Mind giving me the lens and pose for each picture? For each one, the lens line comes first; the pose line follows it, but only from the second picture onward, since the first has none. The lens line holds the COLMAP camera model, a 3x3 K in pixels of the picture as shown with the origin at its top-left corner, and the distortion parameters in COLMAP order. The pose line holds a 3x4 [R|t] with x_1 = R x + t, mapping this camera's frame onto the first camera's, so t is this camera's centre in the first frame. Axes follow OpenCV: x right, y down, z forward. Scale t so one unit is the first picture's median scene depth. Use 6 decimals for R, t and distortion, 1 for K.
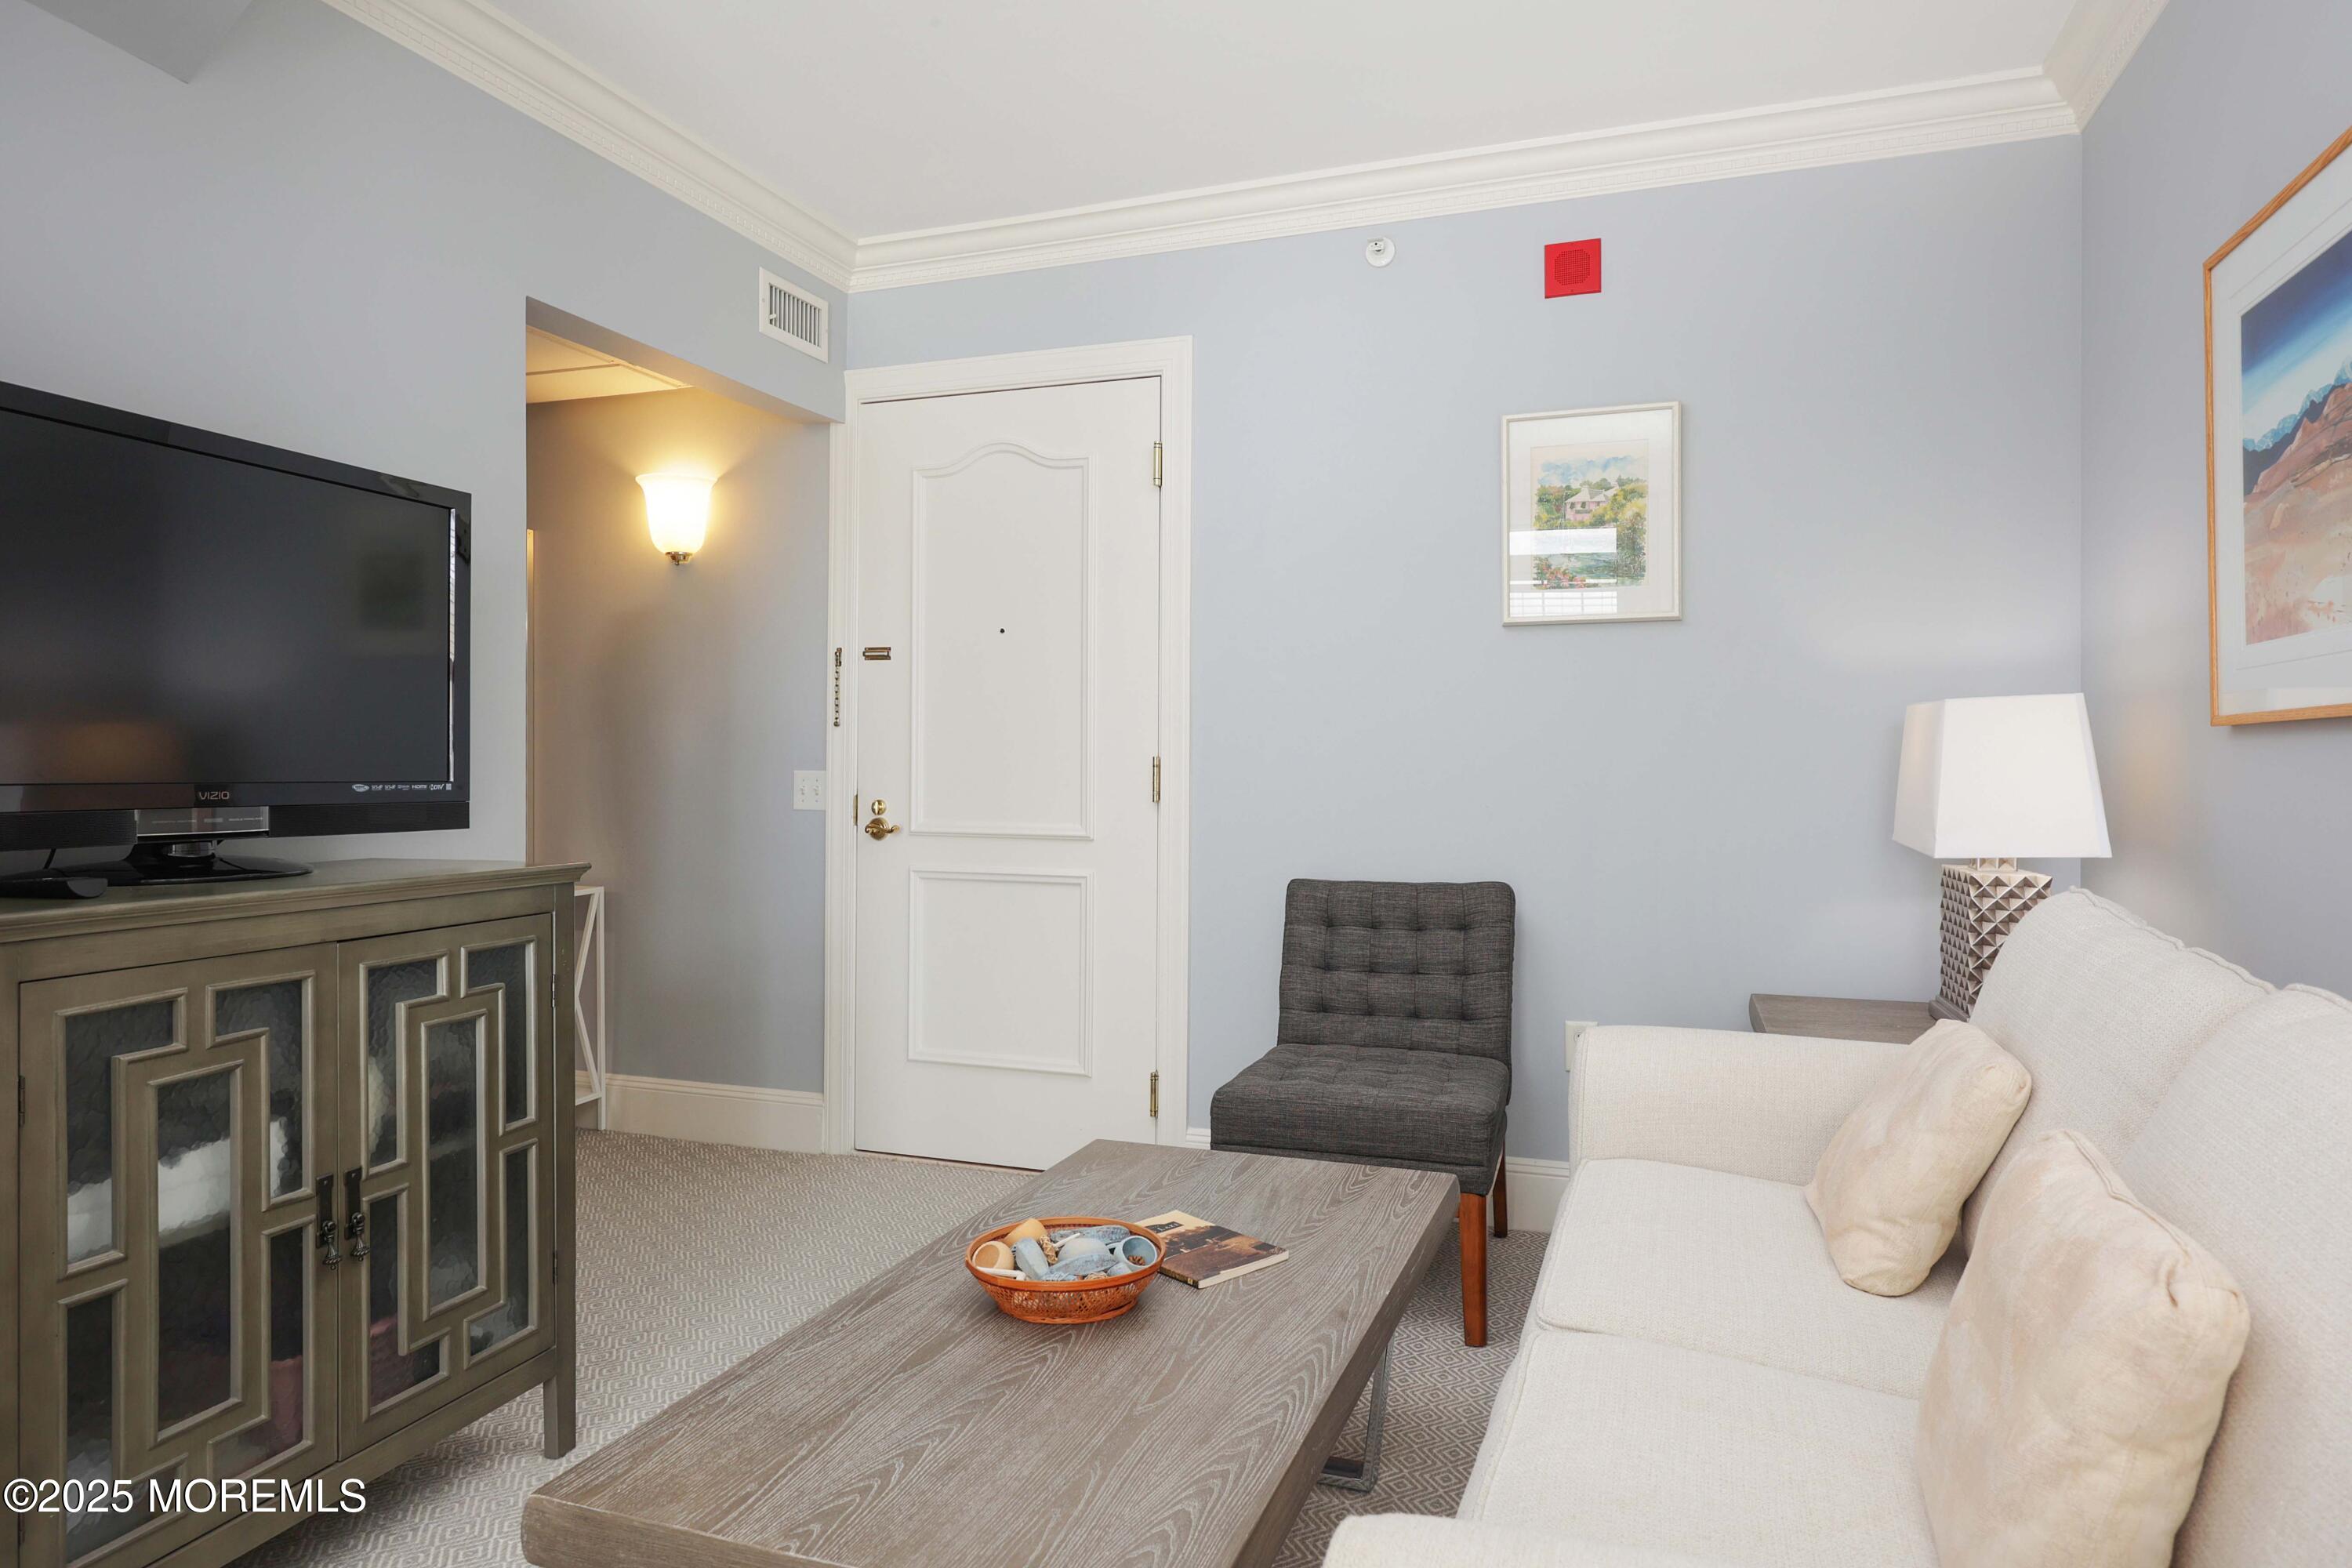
lens RADIAL K [[1342.0, 0, 1187.4], [0, 1342.0, 777.5], [0, 0, 1]] dist [0.015333, 0.003956]
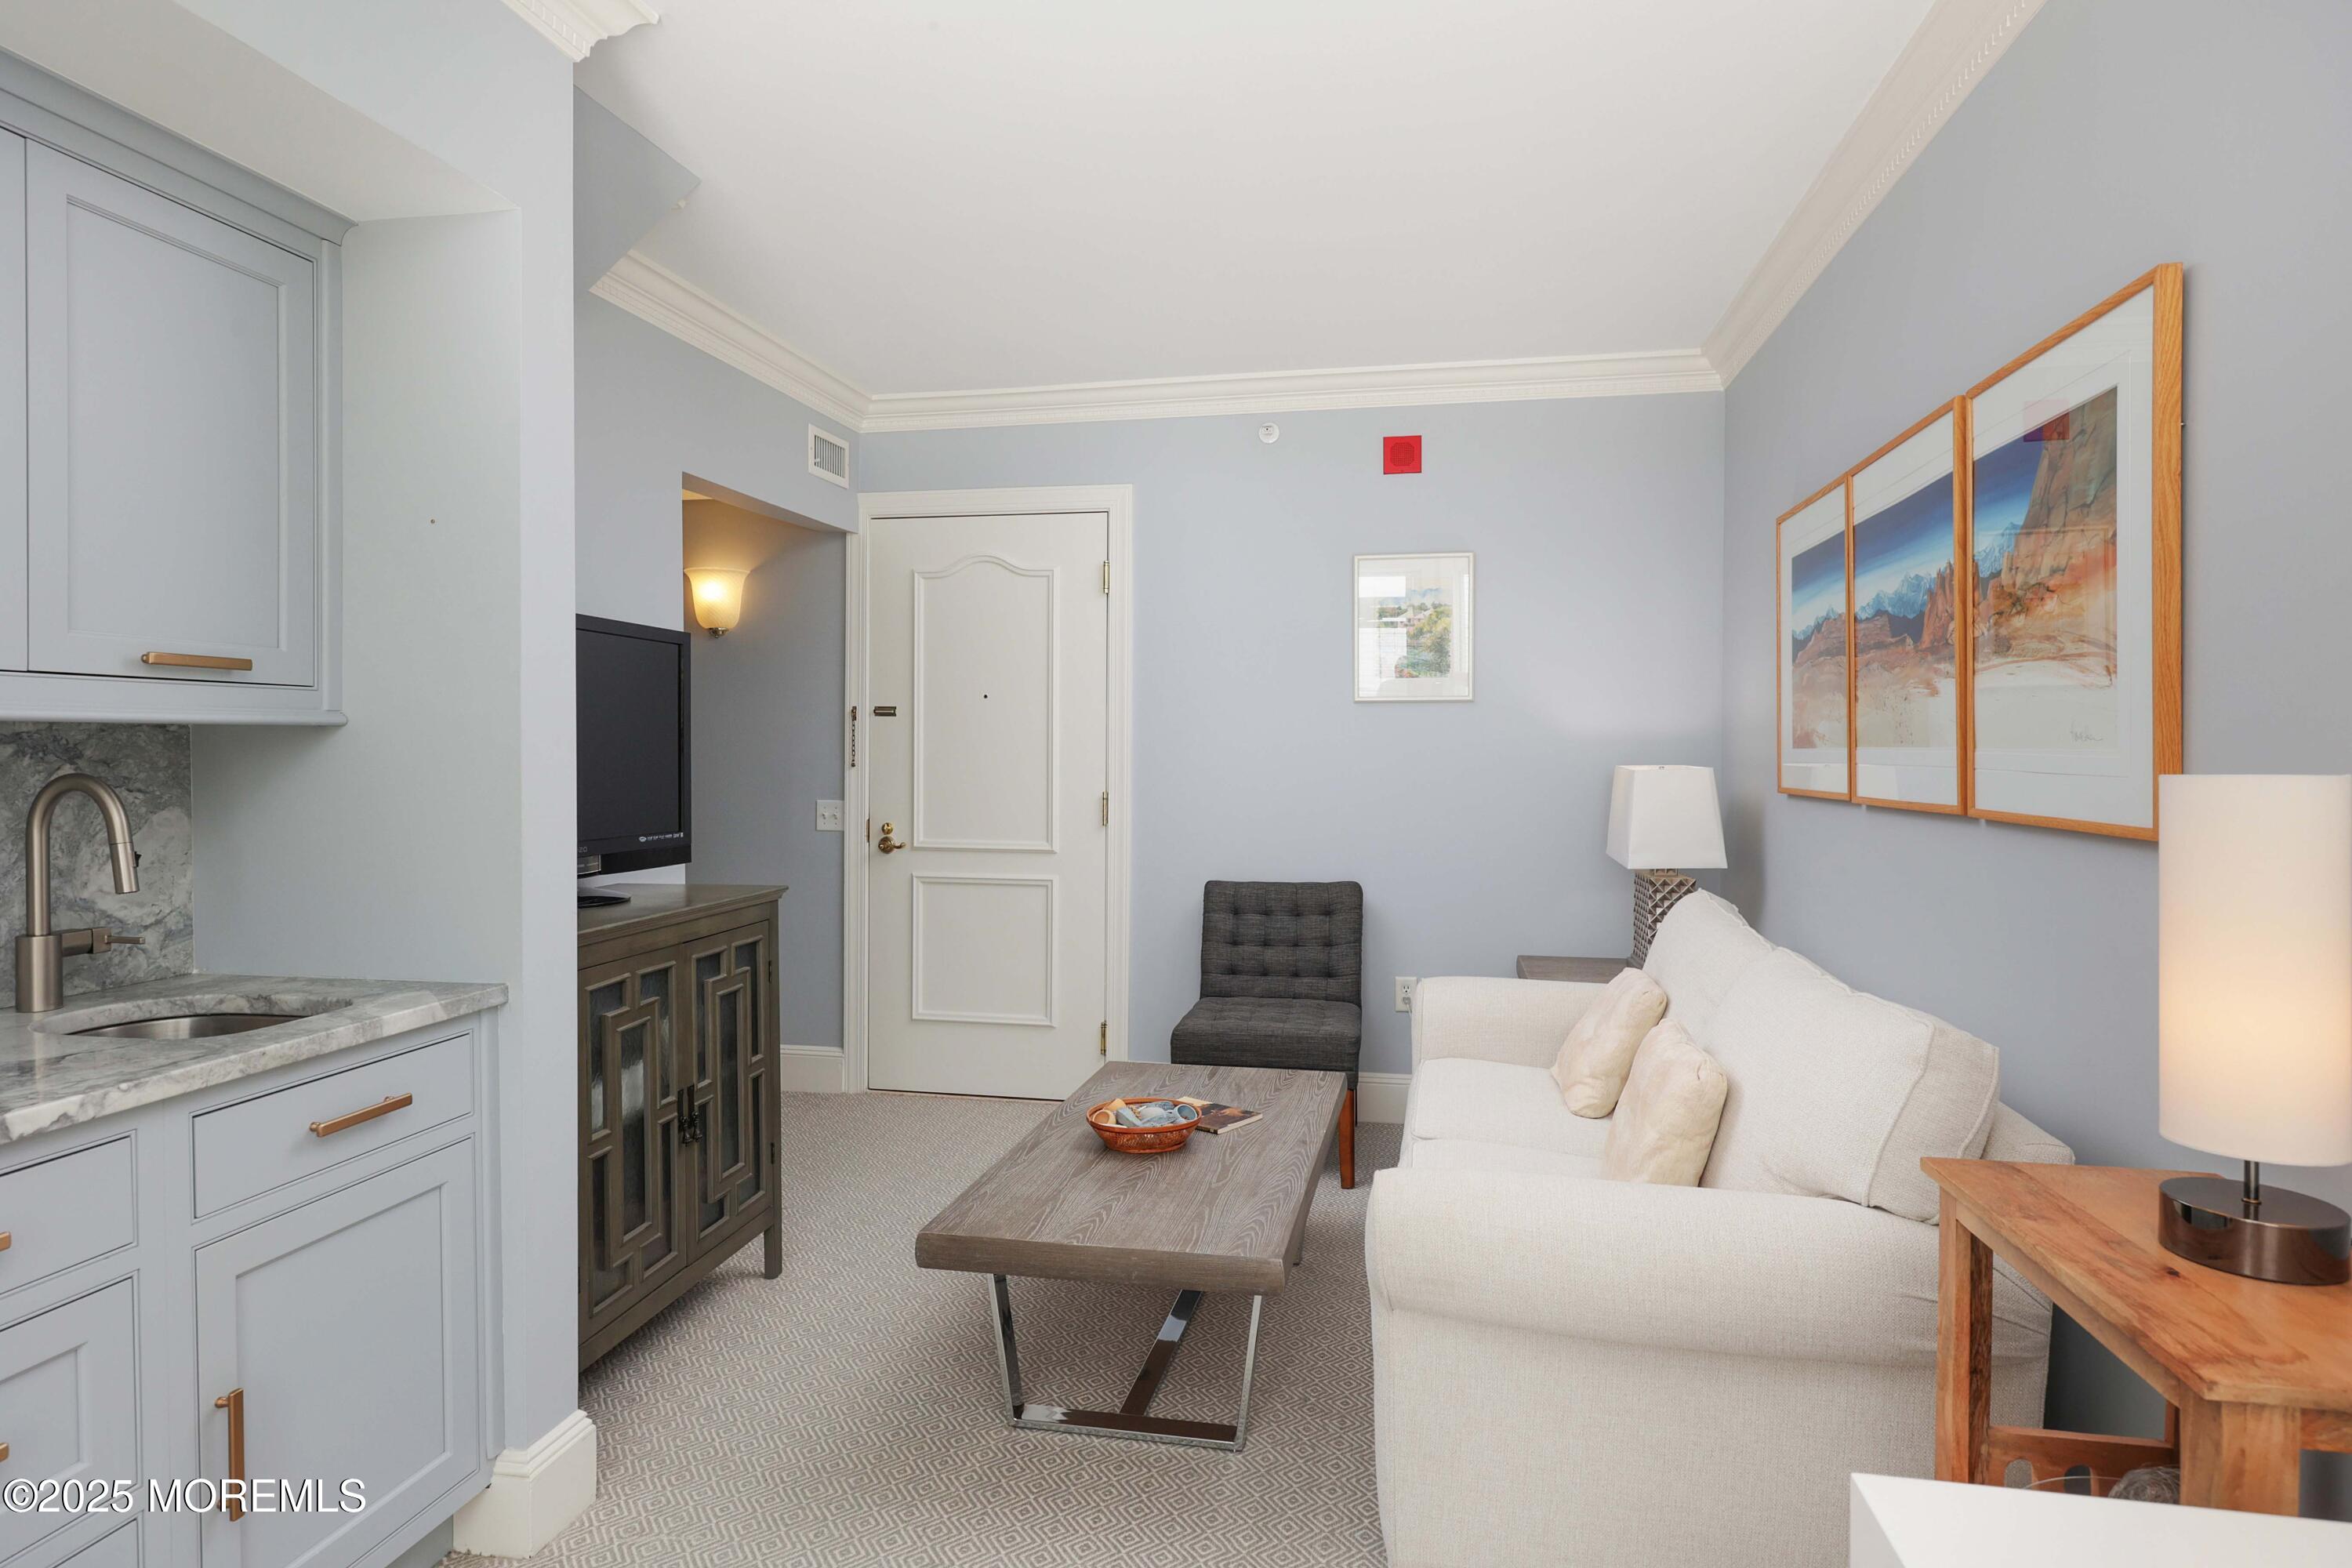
lens RADIAL K [[1337.6, 0, 1177.4], [0, 1337.6, 774.5], [0, 0, 1]] dist [0.050515, -0.000044]
pose [[0.987345, -0.001408, 0.158582, -0.217598], [-0.001382, 0.999846, 0.017481, -0.074625], [-0.158582, -0.017479, 0.987191, -0.466924]]
